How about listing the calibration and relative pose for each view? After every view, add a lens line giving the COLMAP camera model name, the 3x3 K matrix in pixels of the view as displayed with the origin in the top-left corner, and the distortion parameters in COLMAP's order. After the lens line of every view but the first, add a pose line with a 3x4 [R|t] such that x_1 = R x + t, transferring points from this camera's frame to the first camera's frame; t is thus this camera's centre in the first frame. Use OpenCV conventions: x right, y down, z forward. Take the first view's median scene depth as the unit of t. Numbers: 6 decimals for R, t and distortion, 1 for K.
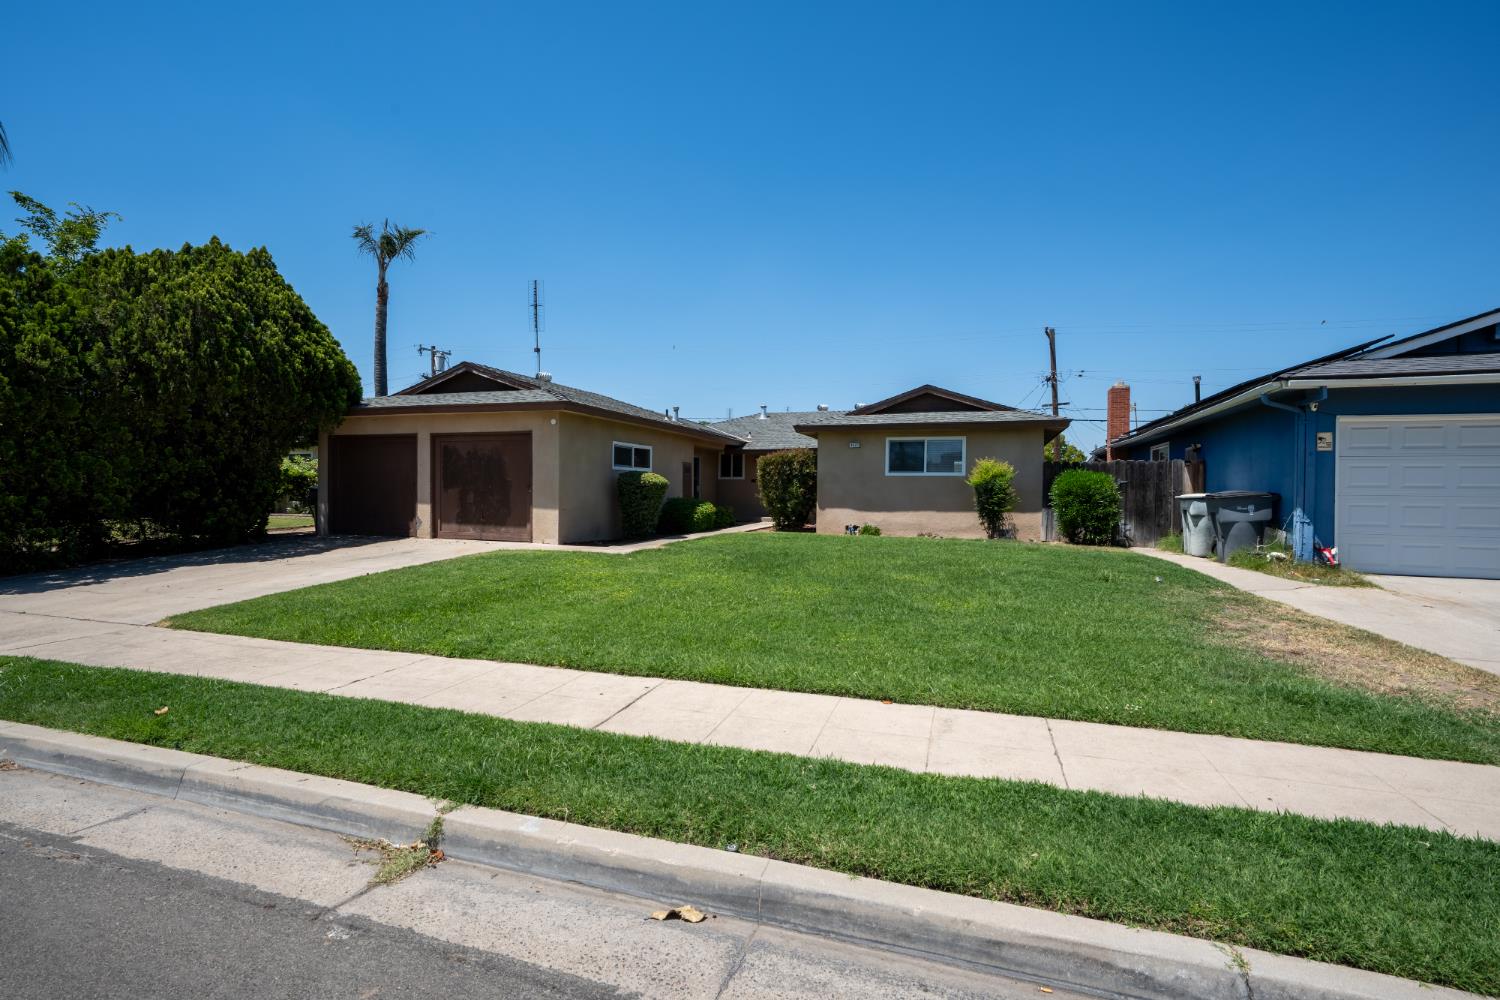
lens RADIAL K [[679.3, 0, 750.0], [0, 679.3, 500.0], [0, 0, 1]] dist [0.001720, 0.000818]
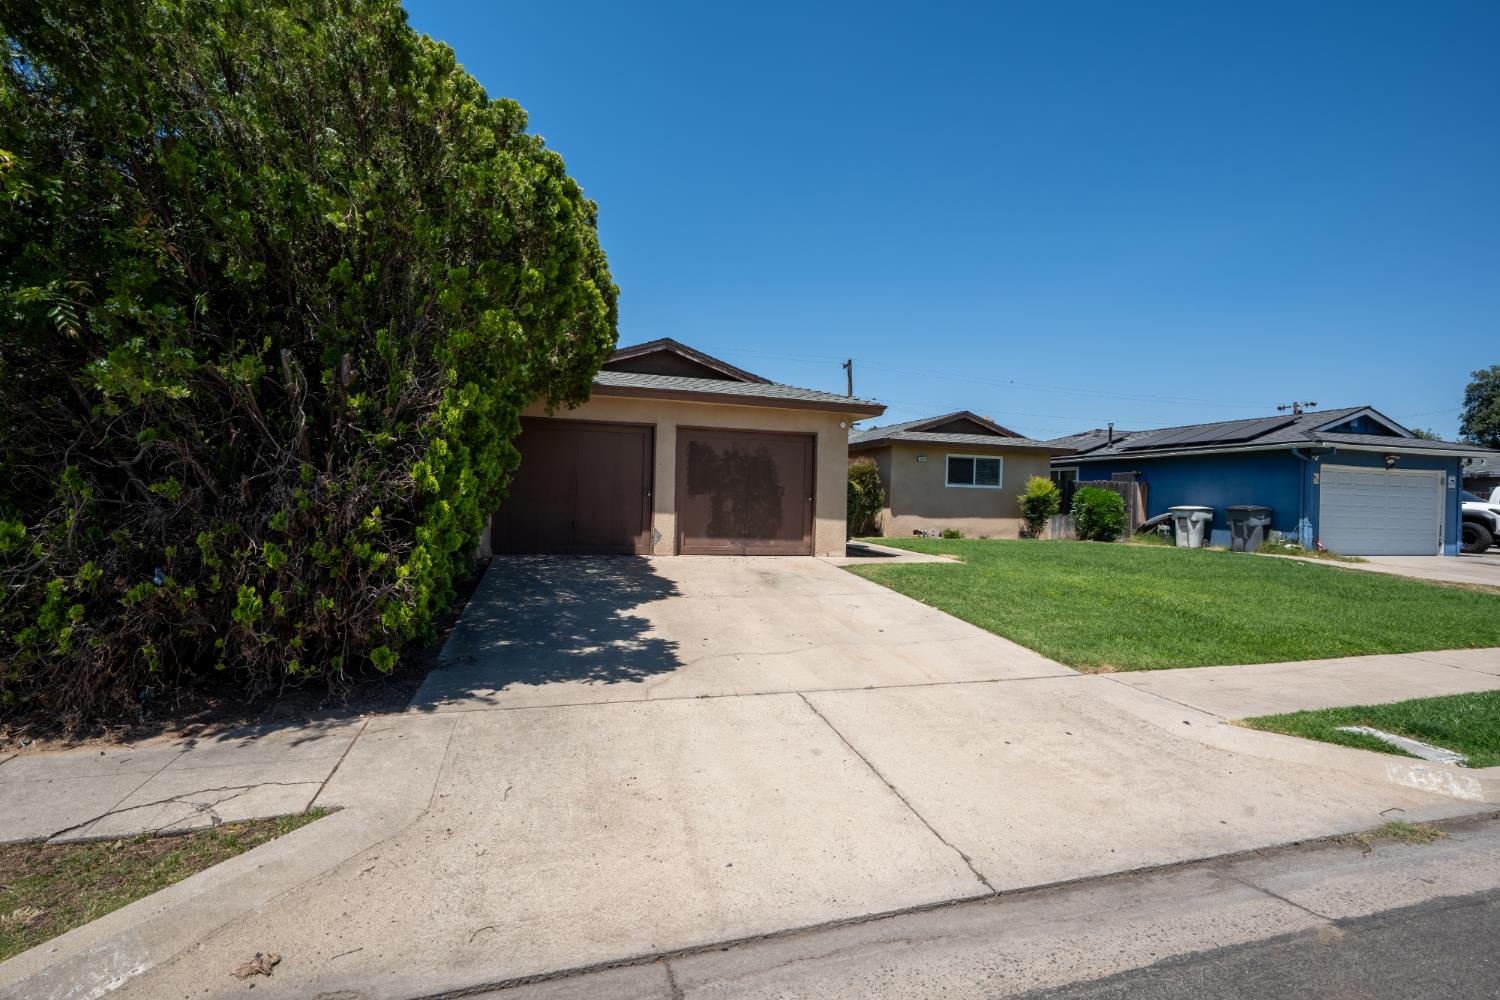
lens RADIAL K [[679.3, 0, 750.0], [0, 679.3, 500.0], [0, 0, 1]] dist [0.001720, 0.000818]
pose [[0.812199, 0.009682, 0.583301, -0.870788], [-0.010943, 0.999939, -0.001361, -0.009384], [-0.583278, -0.005278, 0.812255, 0.296045]]
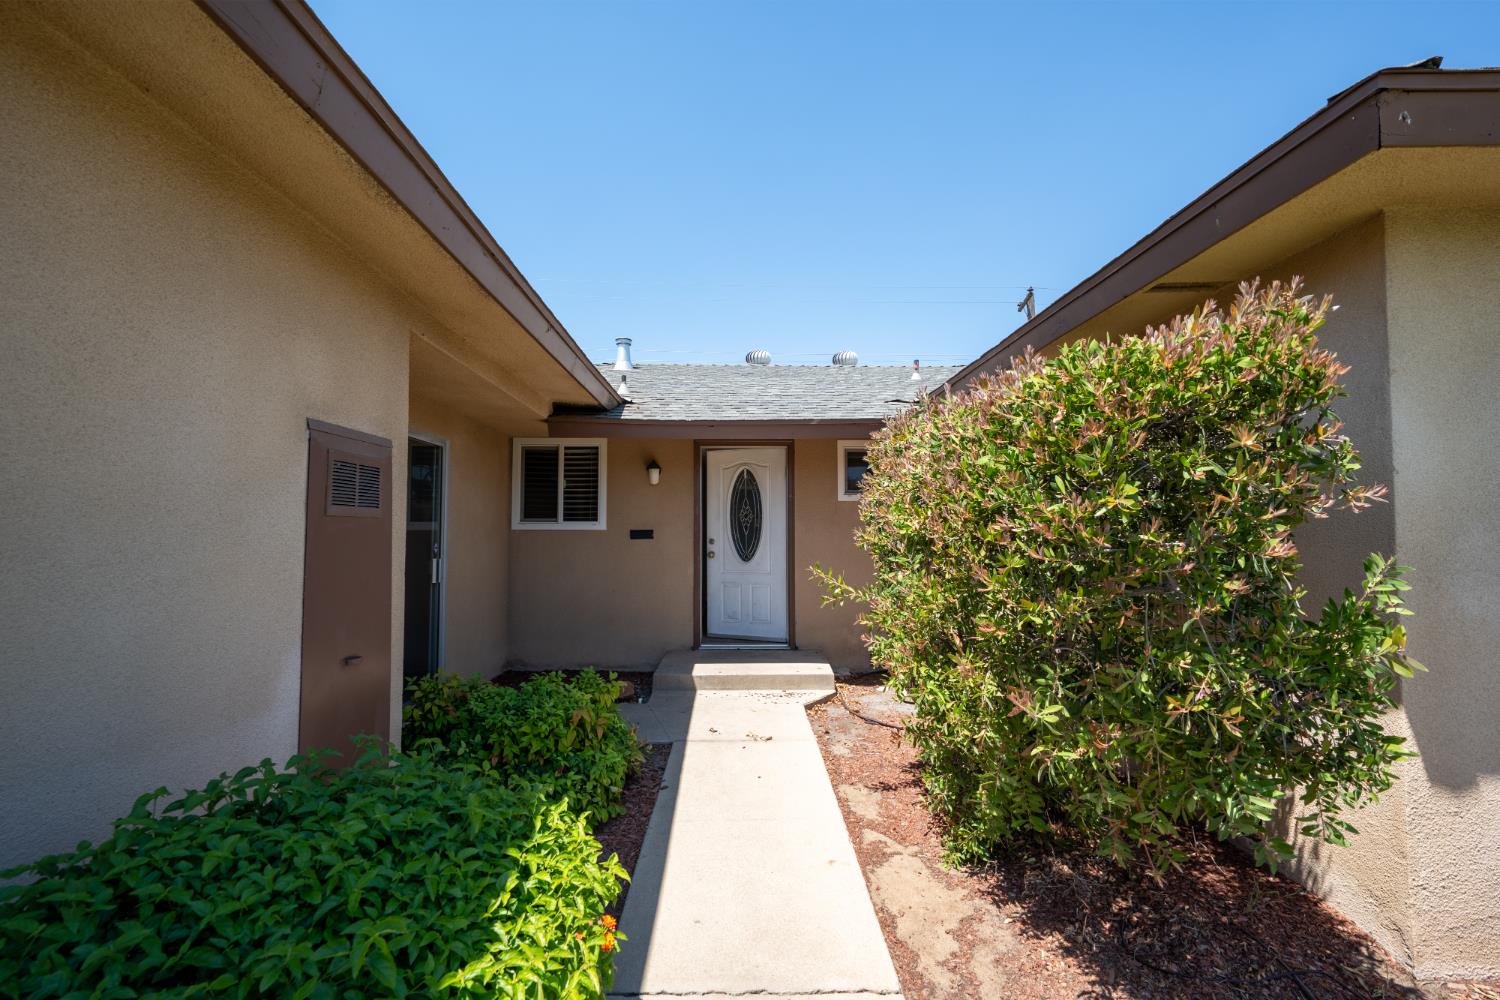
lens RADIAL K [[676.6, 0, 750.0], [0, 676.6, 500.0], [0, 0, 1]] dist [0.003526, 0.000536]
pose [[0.939234, 0.008282, 0.343177, -0.080909], [0.011869, 0.998328, -0.056575, -0.041113], [-0.343072, 0.057210, 0.937565, 1.111469]]
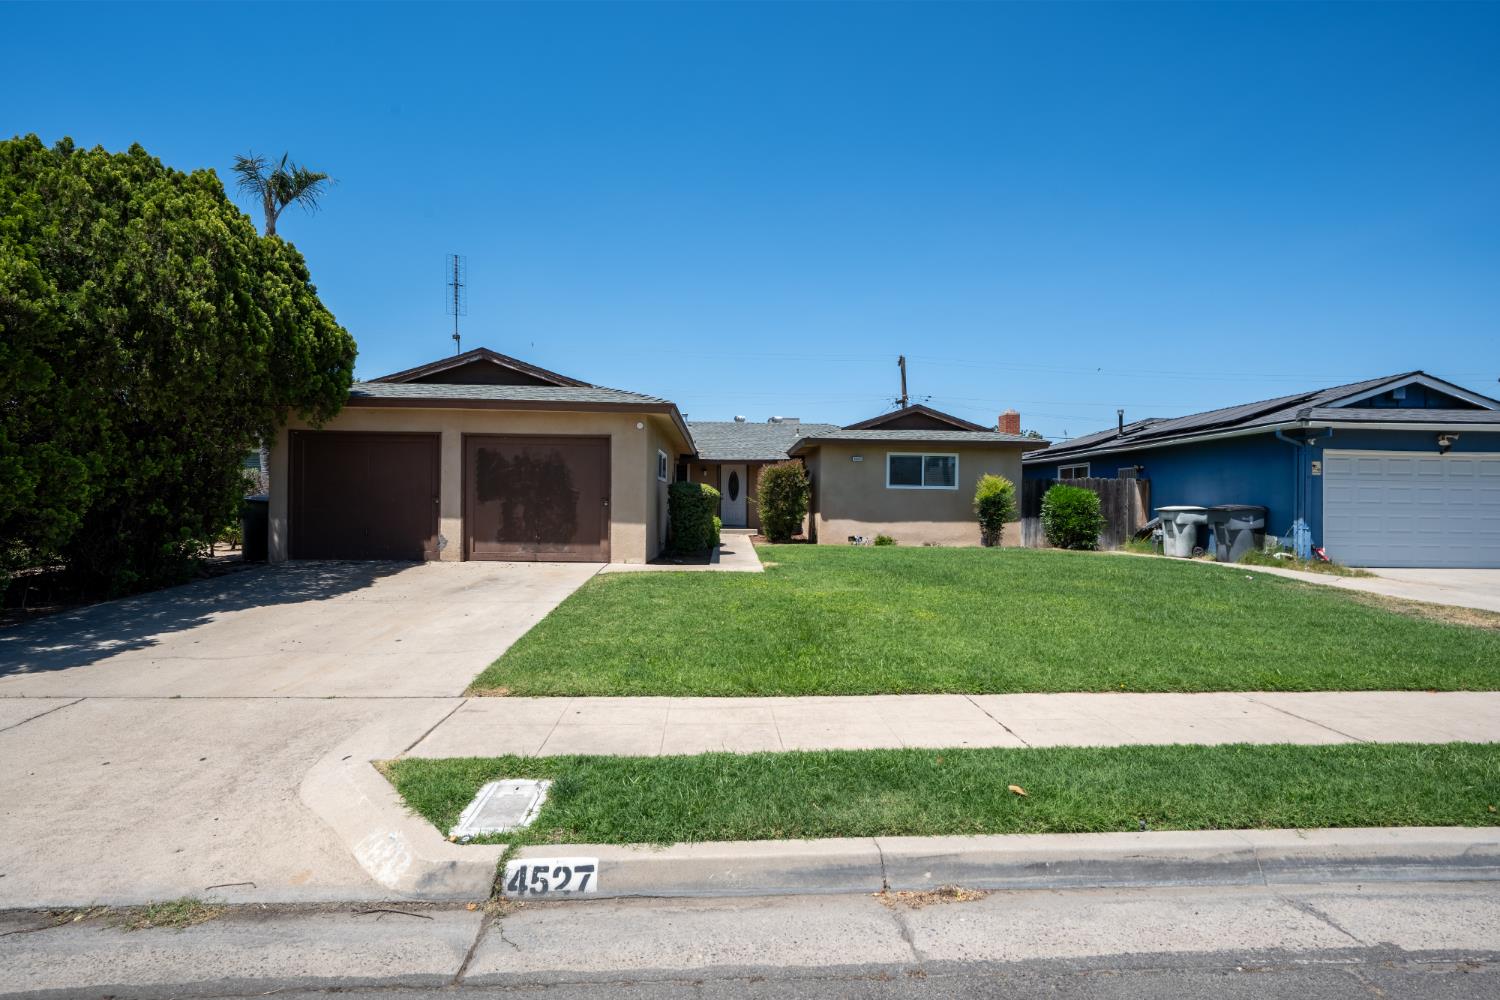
lens RADIAL K [[676.6, 0, 750.0], [0, 676.6, 500.0], [0, 0, 1]] dist [0.003526, 0.000536]
pose [[0.931418, 0.002653, 0.363941, -0.444785], [0.001883, 0.999925, -0.012108, -0.006541], [-0.363946, 0.011963, 0.931343, 0.114370]]
